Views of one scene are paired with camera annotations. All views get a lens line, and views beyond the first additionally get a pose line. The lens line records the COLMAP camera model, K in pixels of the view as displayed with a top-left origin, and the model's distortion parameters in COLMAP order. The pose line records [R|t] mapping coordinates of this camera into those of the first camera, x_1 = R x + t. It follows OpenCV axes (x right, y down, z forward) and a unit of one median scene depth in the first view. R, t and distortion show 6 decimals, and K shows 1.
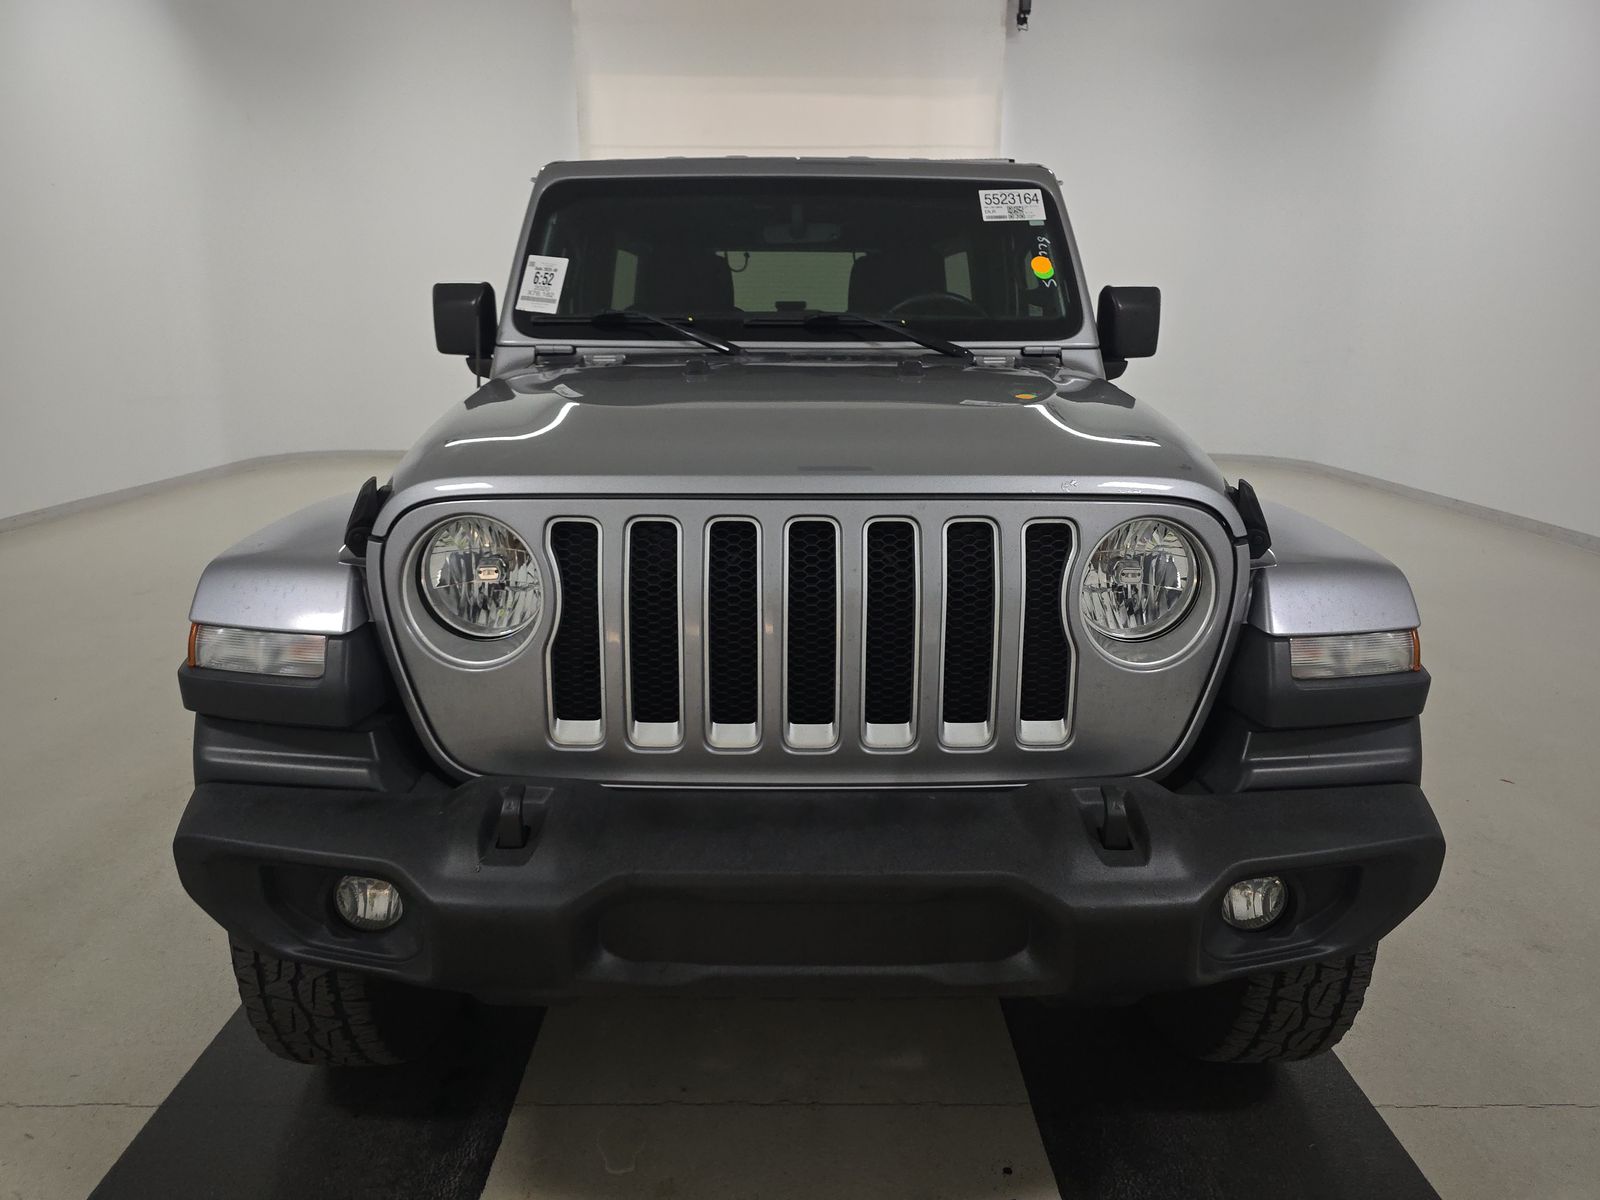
lens RADIAL K [[1087.4, 0, 800.0], [0, 1087.4, 600.0], [0, 0, 1]] dist [0.020670, -0.000945]
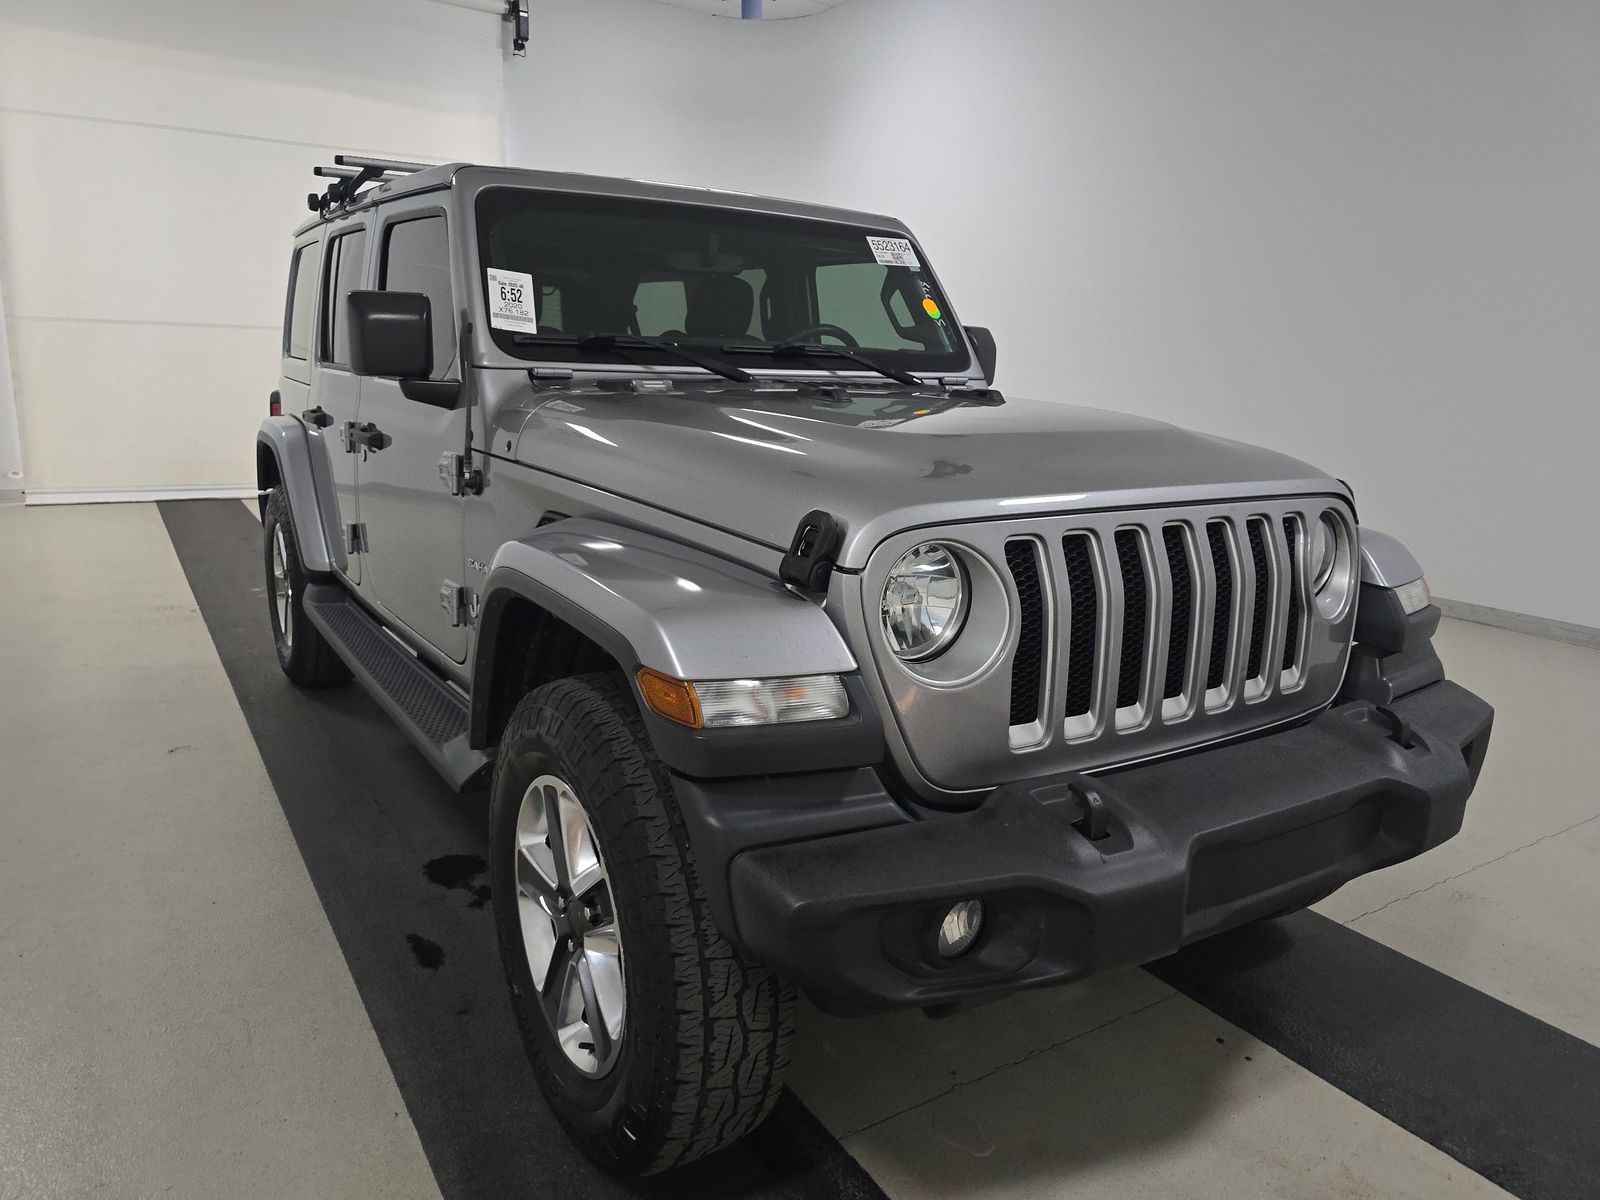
lens RADIAL K [[1087.4, 0, 800.0], [0, 1087.4, 600.0], [0, 0, 1]] dist [0.020670, -0.000945]
pose [[0.850314, -0.091279, 0.518299, -0.527722], [0.100899, 0.994850, 0.009673, -0.024717], [-0.516512, 0.044071, 0.855145, 0.104640]]
